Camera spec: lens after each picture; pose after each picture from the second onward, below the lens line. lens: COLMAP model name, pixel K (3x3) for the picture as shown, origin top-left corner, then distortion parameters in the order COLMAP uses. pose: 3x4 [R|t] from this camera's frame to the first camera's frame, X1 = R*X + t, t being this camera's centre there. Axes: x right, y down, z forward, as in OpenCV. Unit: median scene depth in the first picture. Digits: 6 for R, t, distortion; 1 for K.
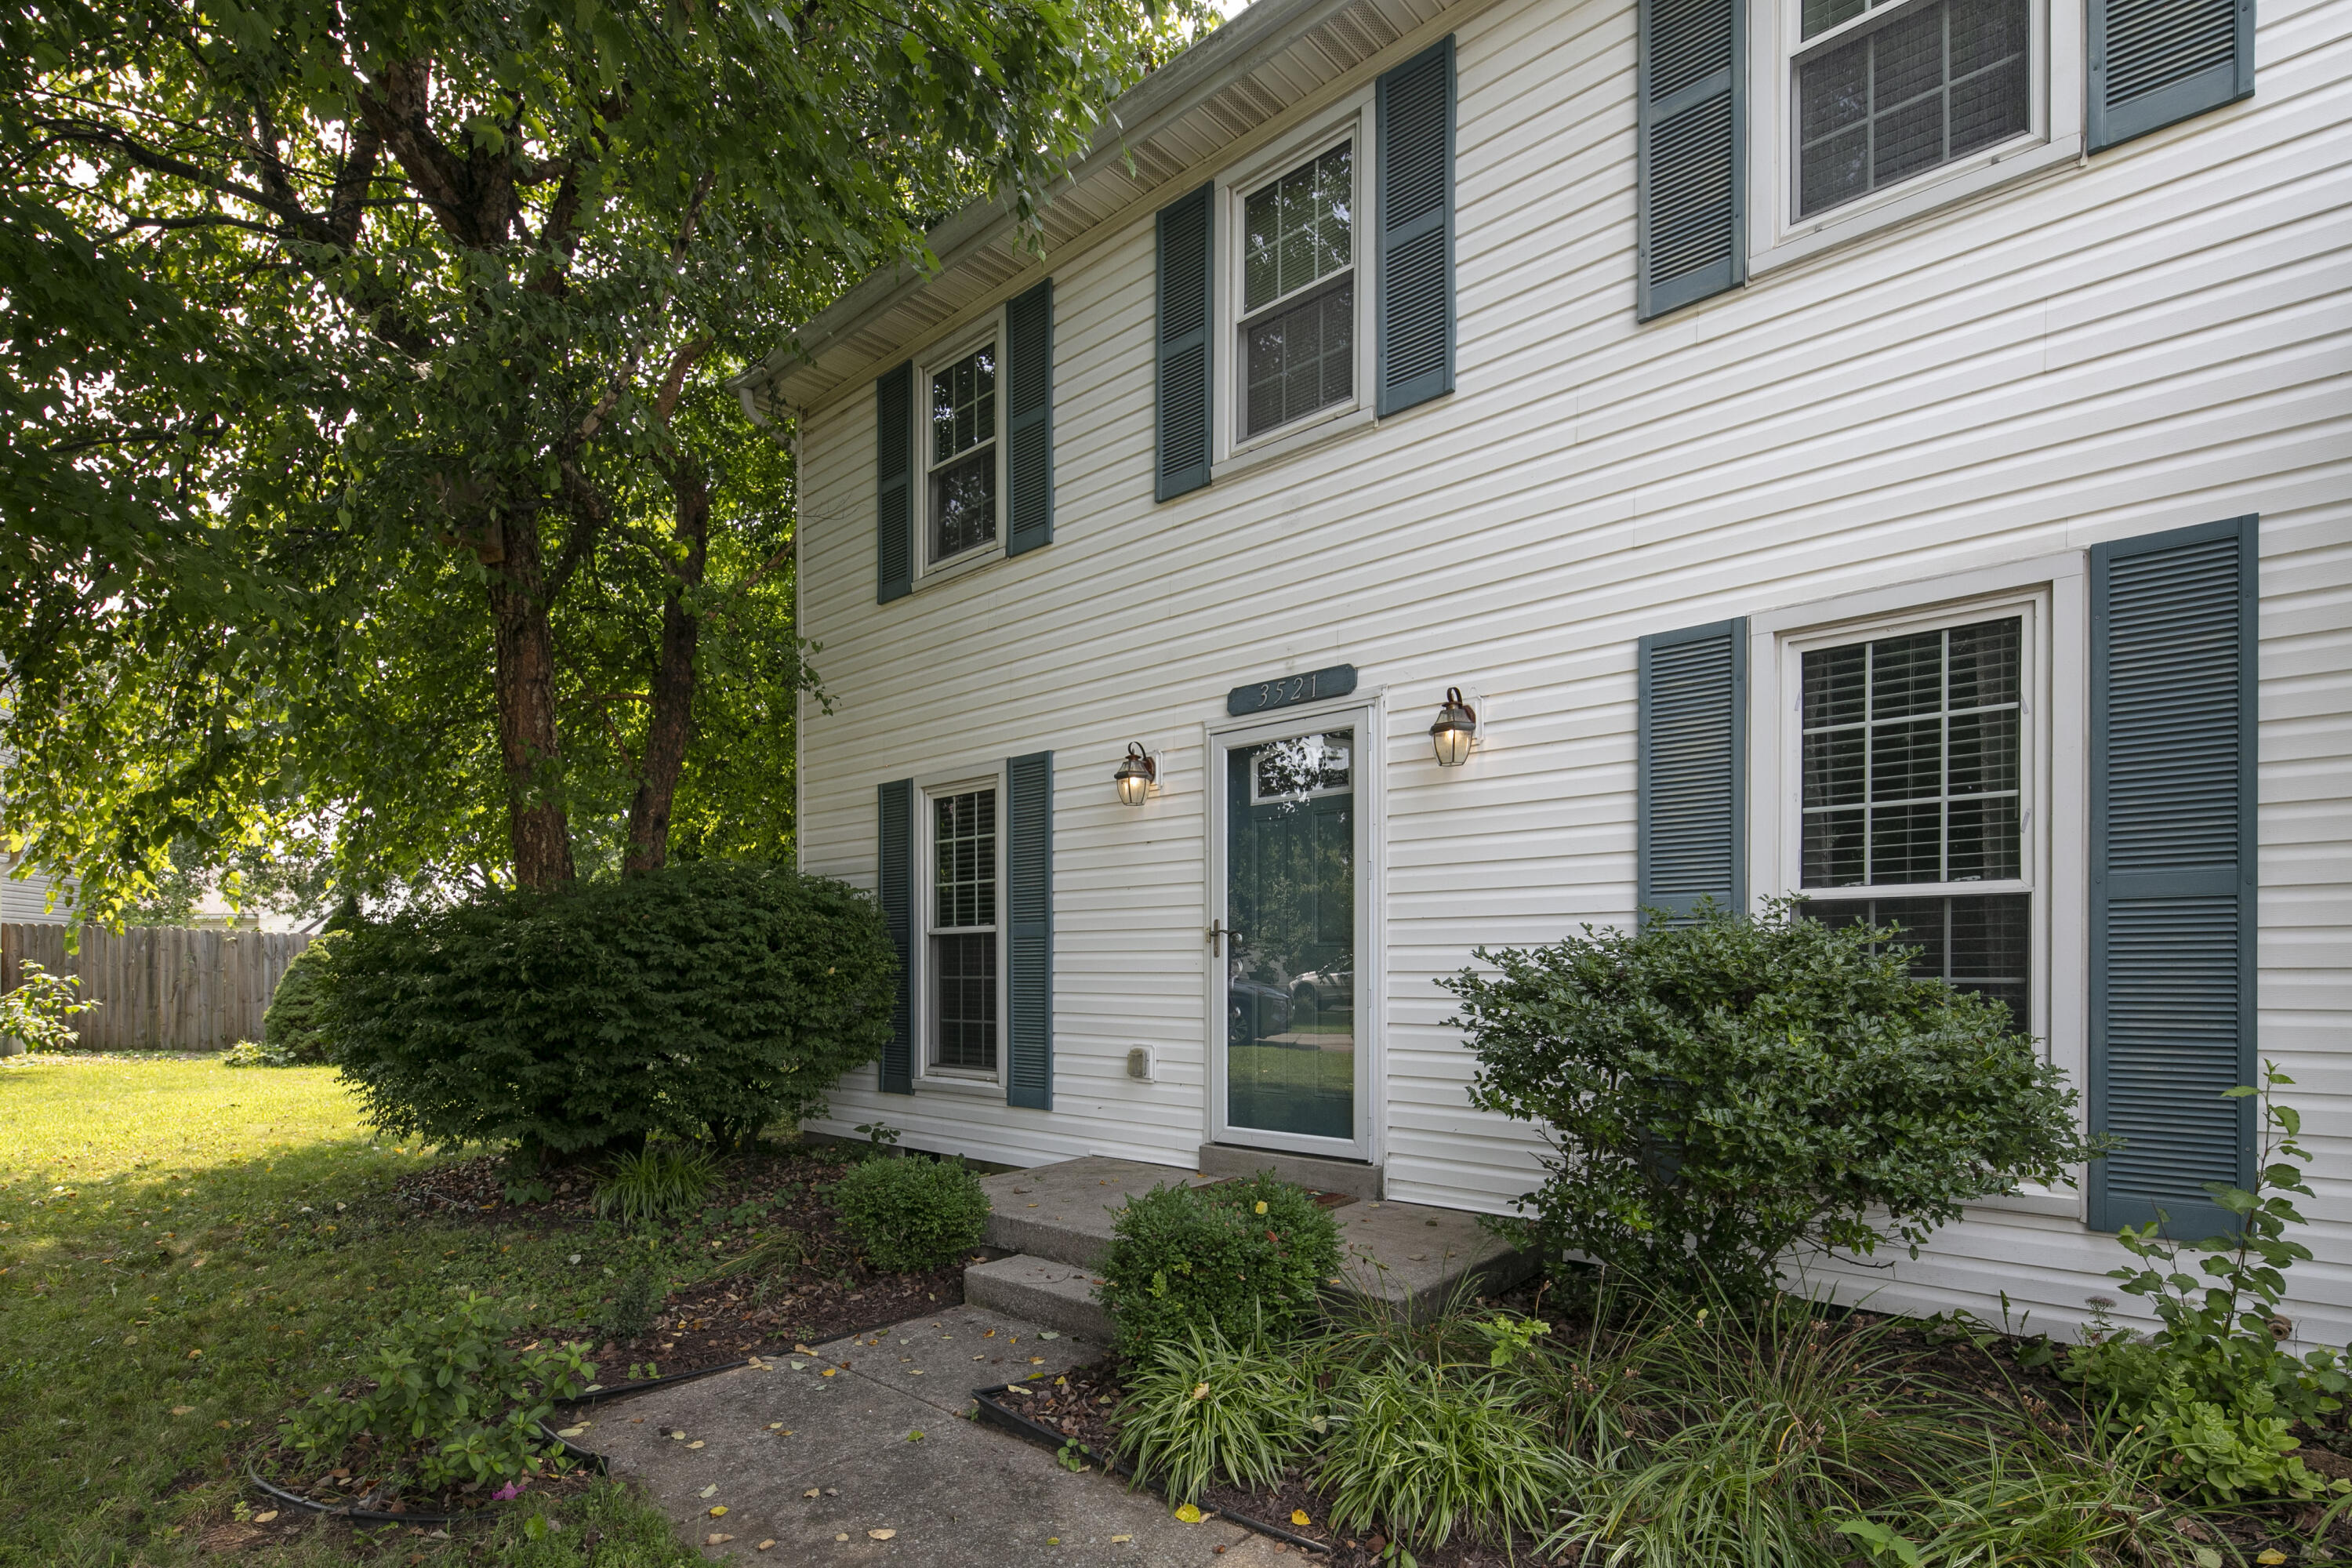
lens RADIAL K [[1133.0, 0, 1176.8], [0, 1133.0, 768.8], [0, 0, 1]] dist [-0.002424, -0.001271]
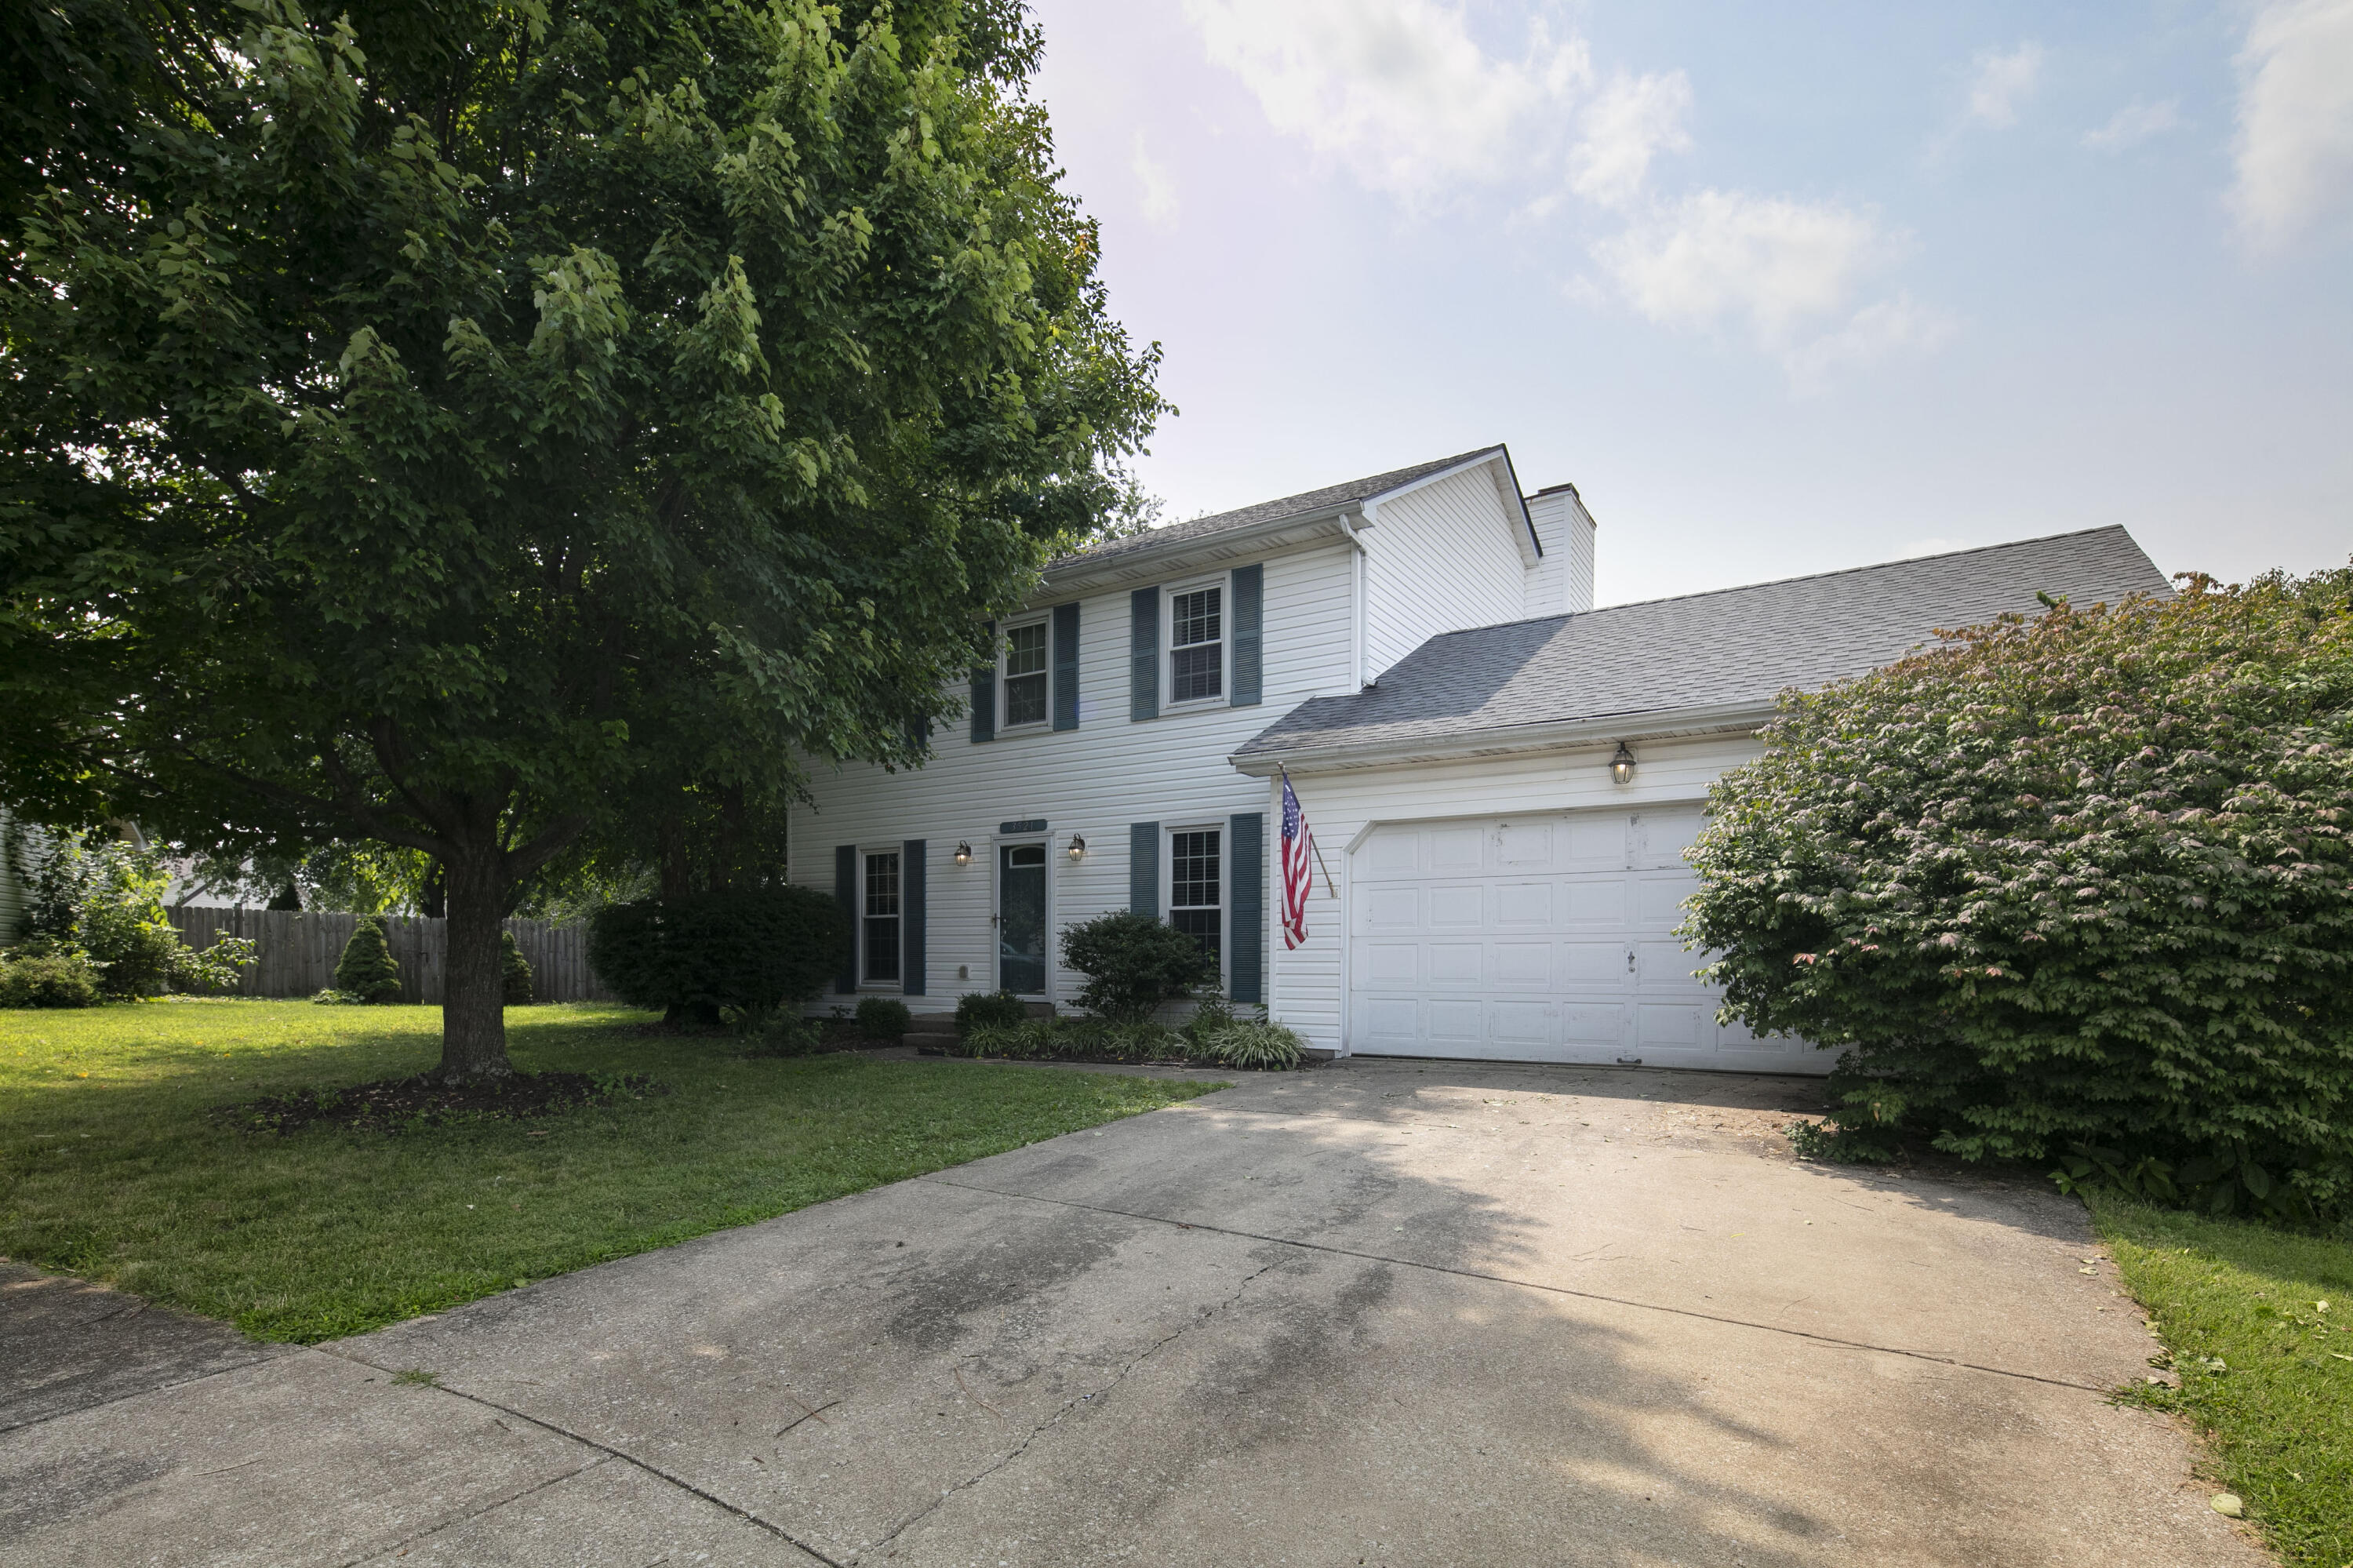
lens RADIAL K [[1133.6, 0, 1177.3], [0, 1133.6, 768.8], [0, 0, 1]] dist [-0.002424, -0.001271]
pose [[0.987957, 0.003218, 0.154696, 0.040987], [-0.009775, 0.999085, 0.041645, -0.278141], [-0.154420, -0.042656, 0.987084, -1.439412]]
